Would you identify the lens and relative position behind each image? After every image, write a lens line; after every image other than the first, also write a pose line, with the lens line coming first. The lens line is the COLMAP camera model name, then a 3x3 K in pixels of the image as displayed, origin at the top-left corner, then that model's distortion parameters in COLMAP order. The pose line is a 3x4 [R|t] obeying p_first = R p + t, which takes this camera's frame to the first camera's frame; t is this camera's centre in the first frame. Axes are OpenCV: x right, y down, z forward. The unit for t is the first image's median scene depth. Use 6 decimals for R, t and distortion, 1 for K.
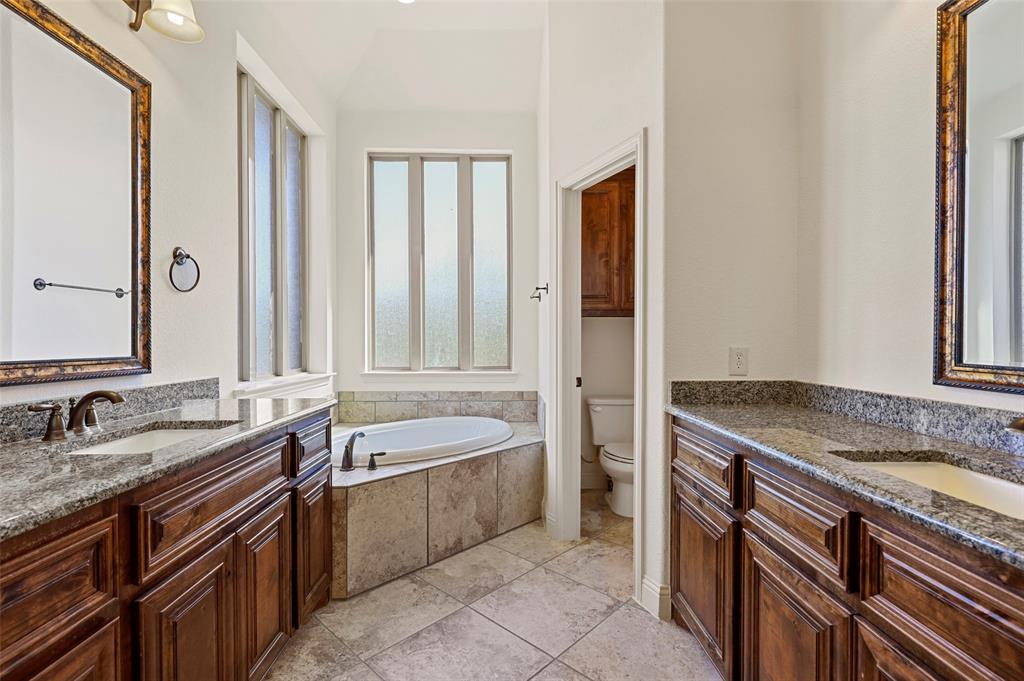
lens RADIAL K [[466.1, 0, 509.6], [0, 466.1, 342.8], [0, 0, 1]] dist [-0.001134, -0.000605]
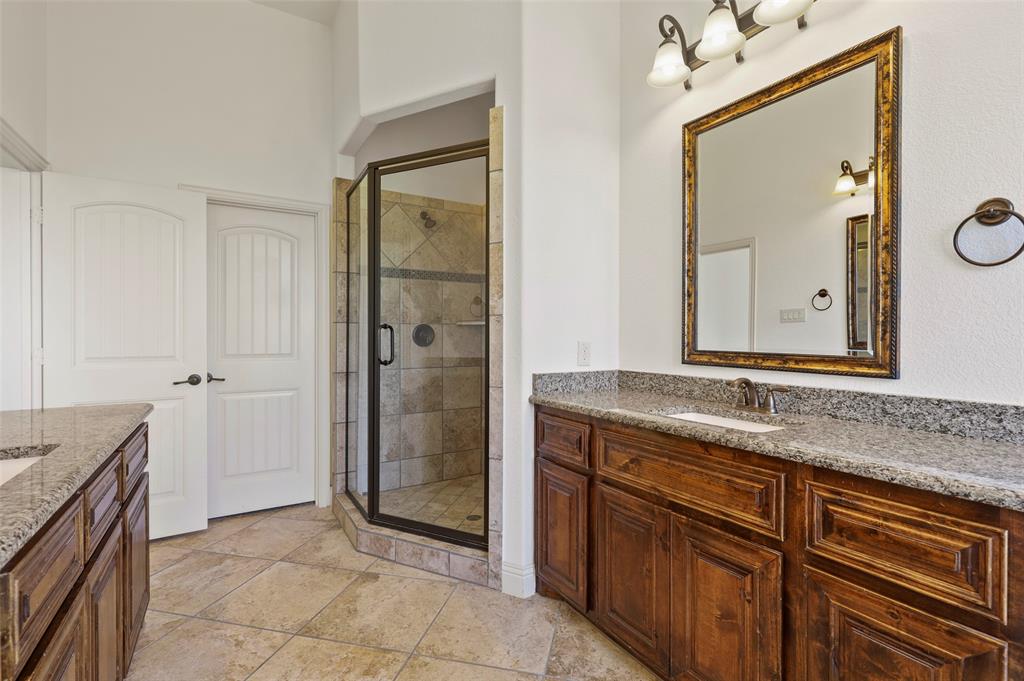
lens RADIAL K [[467.6, 0, 529.0], [0, 467.6, 340.2], [0, 0, 1]] dist [-0.000162, -0.000195]
pose [[-0.850475, -0.002118, -0.526011, 0.216593], [-0.009837, 0.999881, 0.011878, -0.007159], [0.525923, 0.015277, -0.850395, 1.364726]]
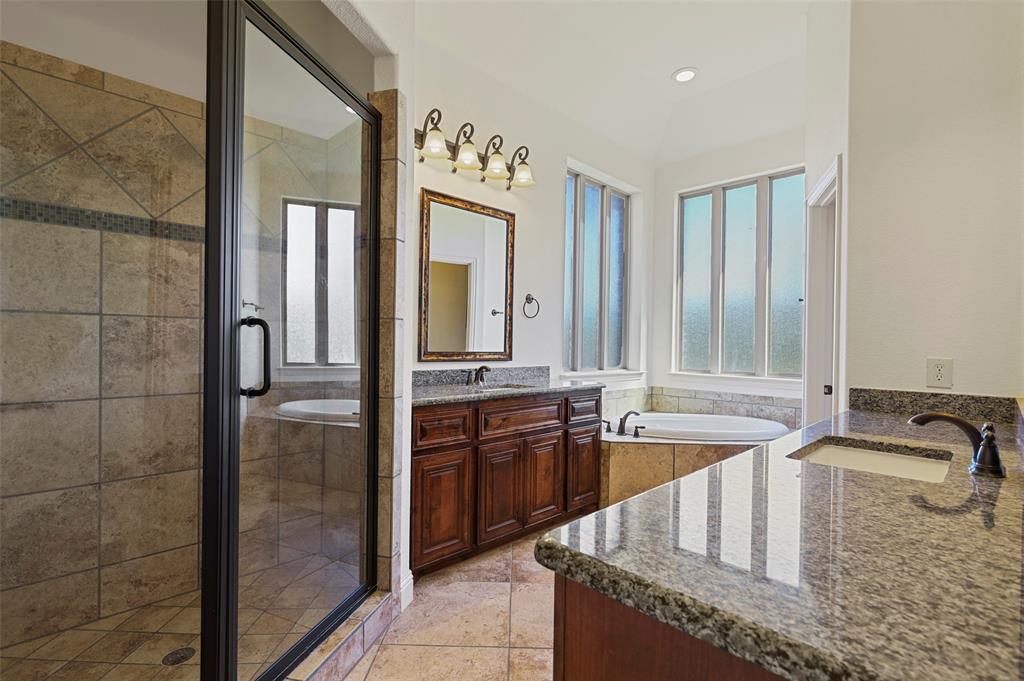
lens RADIAL K [[466.1, 0, 509.6], [0, 466.1, 342.8], [0, 0, 1]] dist [-0.001134, -0.000605]
pose [[0.678625, 0.009999, -0.734417, 0.667836], [-0.021037, 0.999762, -0.005827, 0.001299], [0.734183, 0.019404, 0.678674, -0.345558]]
